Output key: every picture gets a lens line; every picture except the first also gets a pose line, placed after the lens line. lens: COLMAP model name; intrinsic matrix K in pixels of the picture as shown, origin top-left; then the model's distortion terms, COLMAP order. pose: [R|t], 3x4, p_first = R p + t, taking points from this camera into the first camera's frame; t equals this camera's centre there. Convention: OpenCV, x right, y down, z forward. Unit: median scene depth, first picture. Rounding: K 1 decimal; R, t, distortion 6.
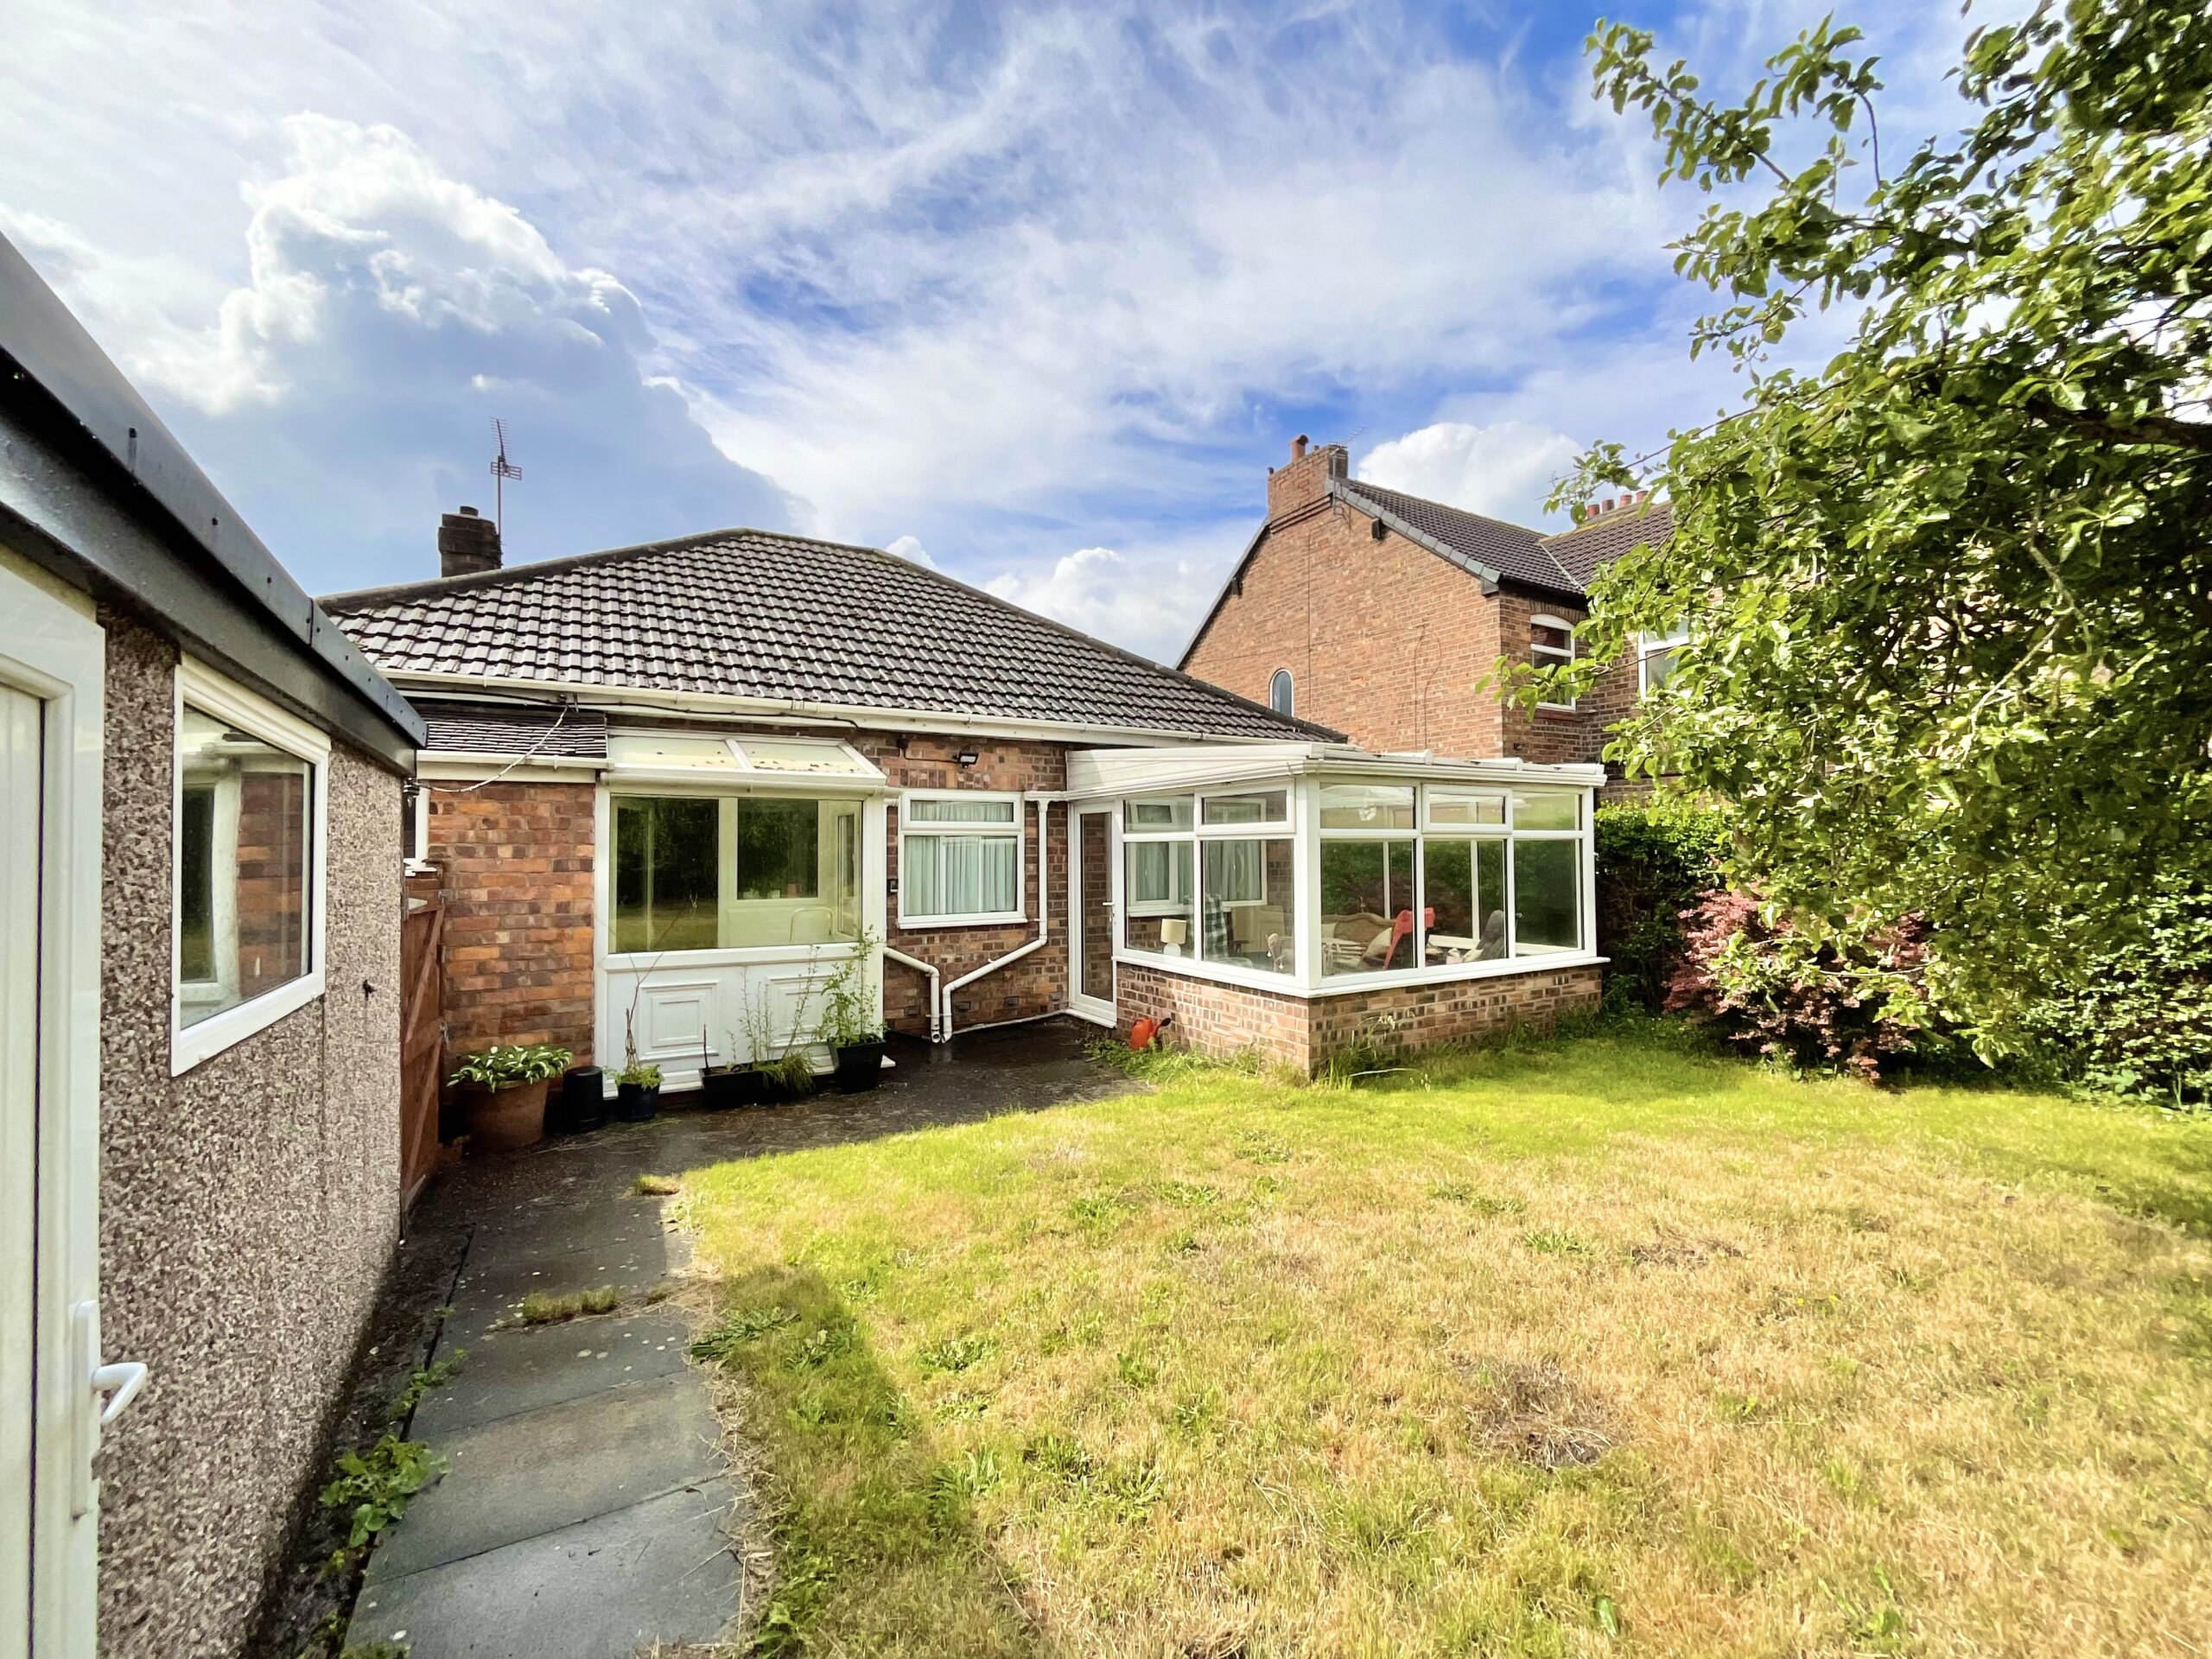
lens RADIAL K [[899.2, 0, 1106.0], [0, 899.2, 829.5], [0, 0, 1]] dist [-0.001062, -0.000313]
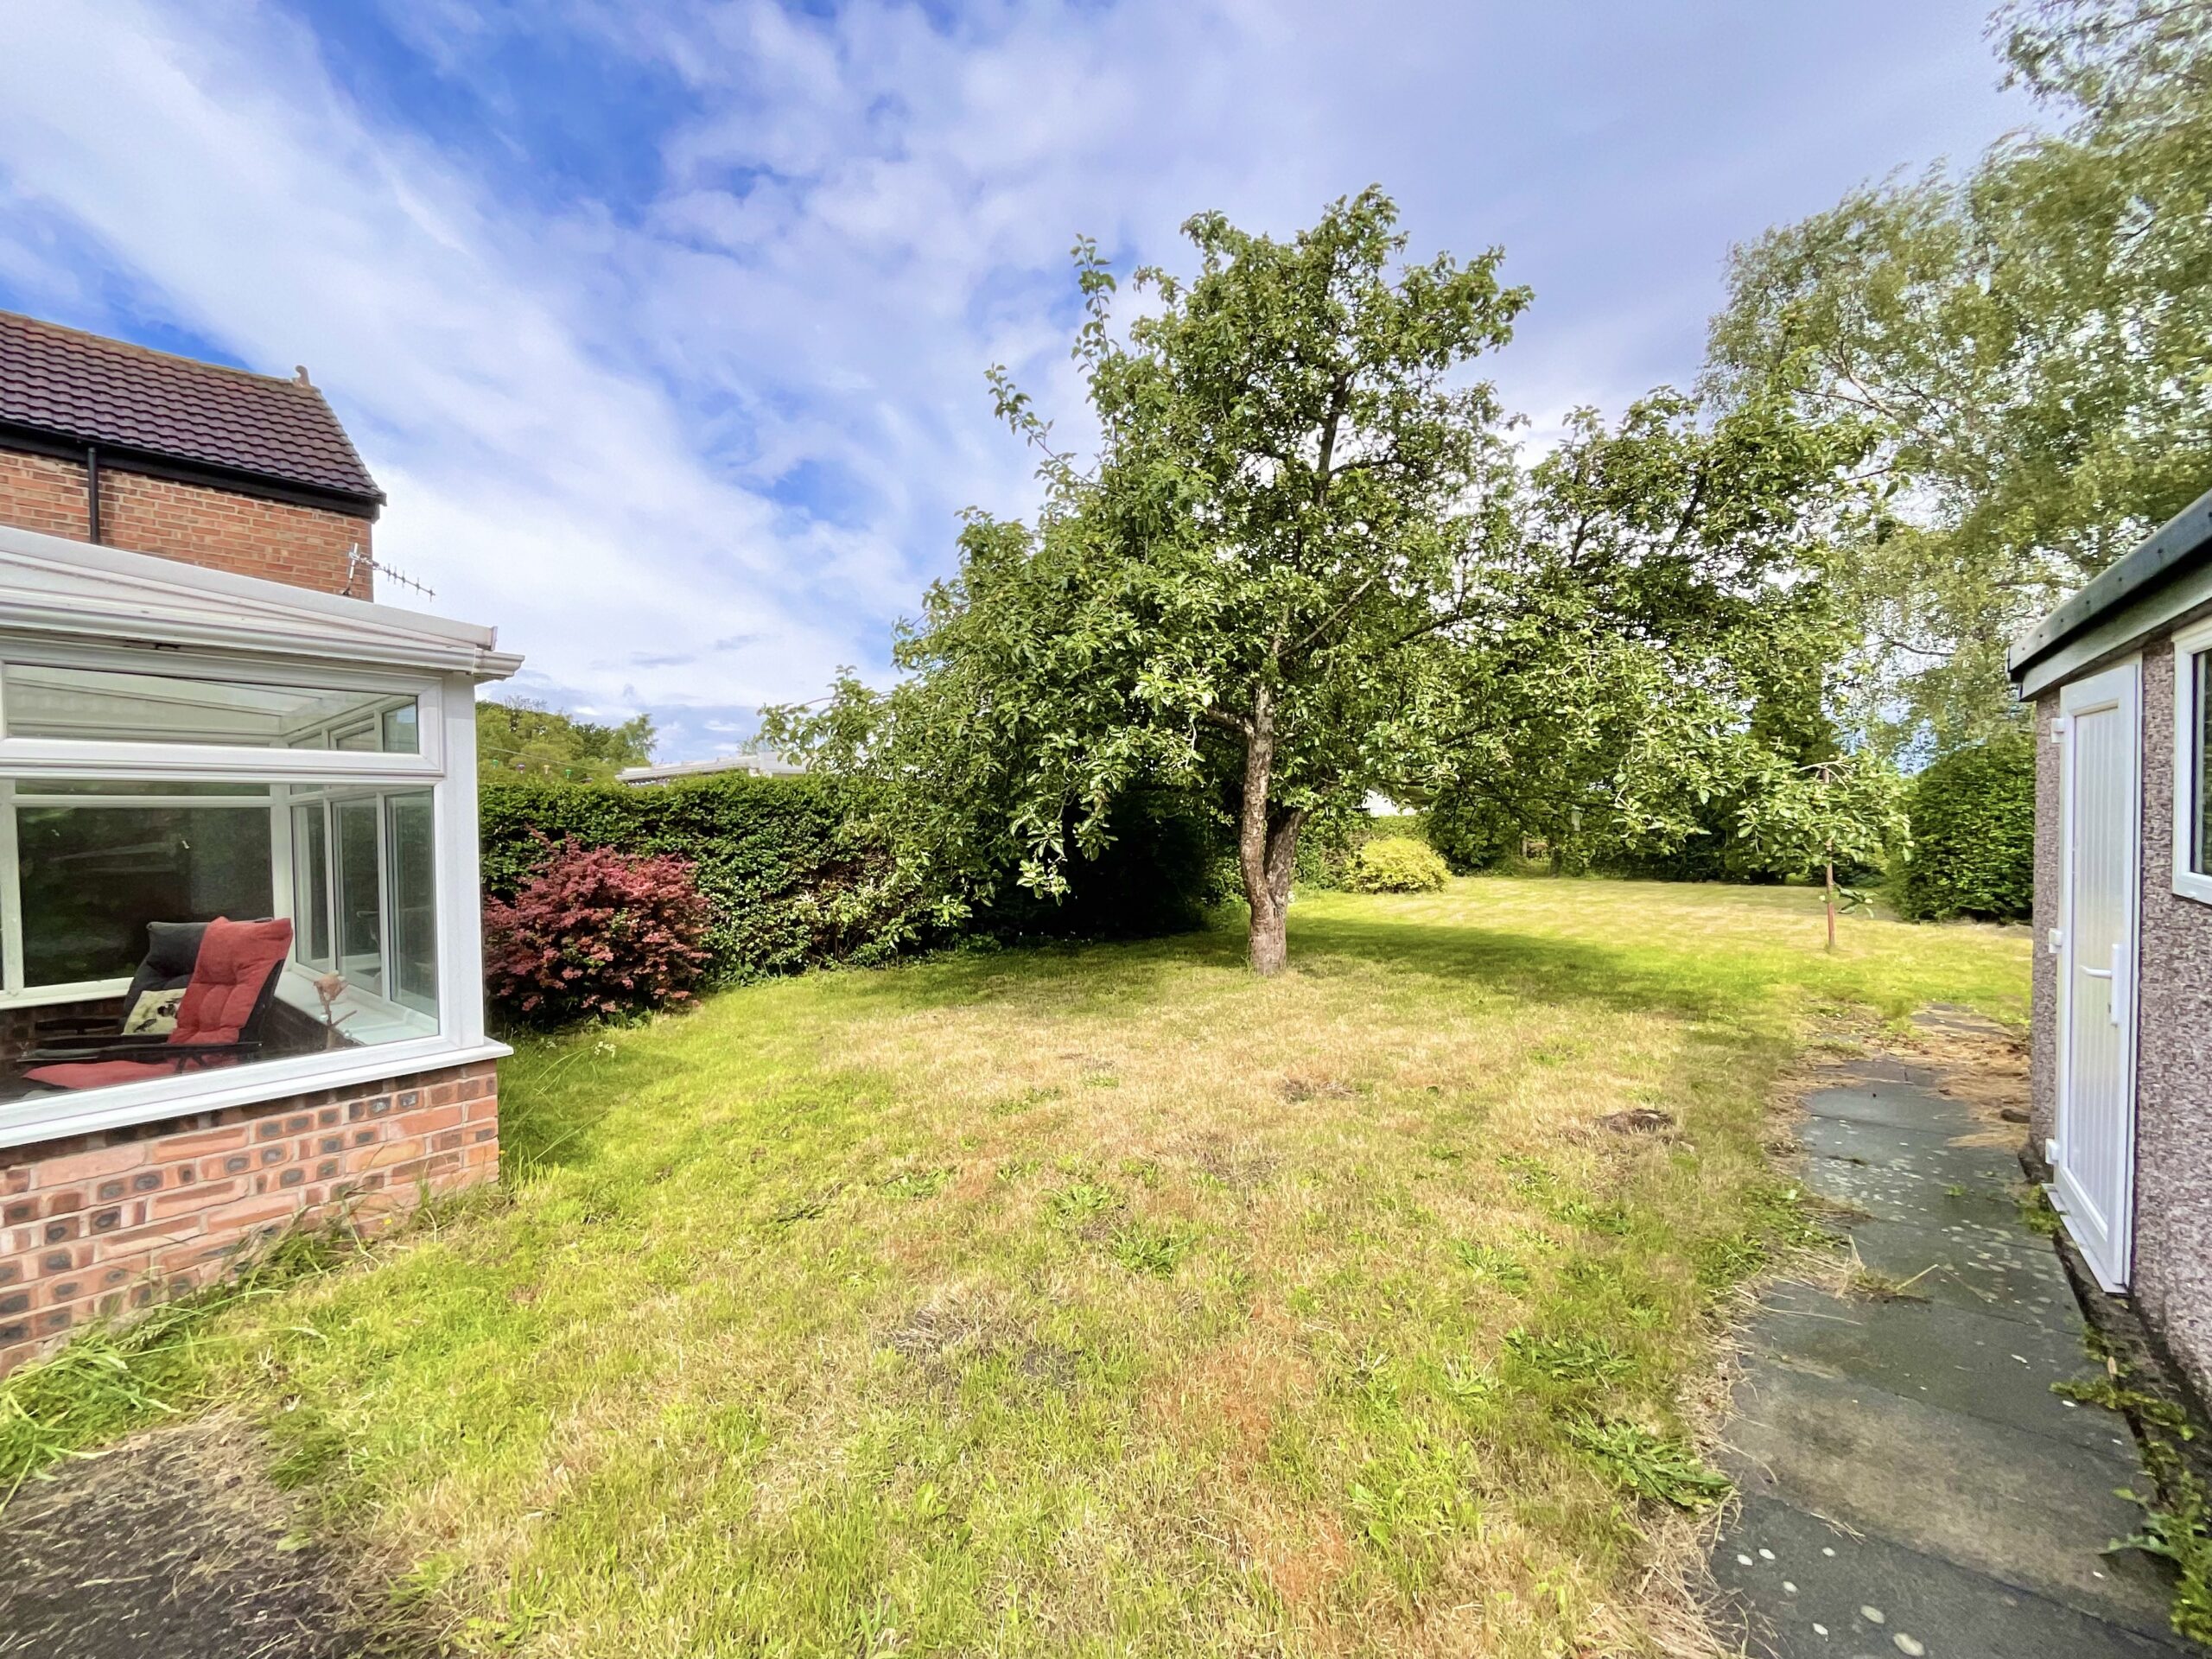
lens RADIAL K [[899.2, 0, 1106.0], [0, 899.2, 829.5], [0, 0, 1]] dist [-0.001062, -0.000313]
pose [[-0.343743, 0.004843, 0.939051, -0.533125], [-0.006360, 0.999952, -0.007485, 0.044713], [-0.939042, -0.008545, -0.343695, 0.944758]]
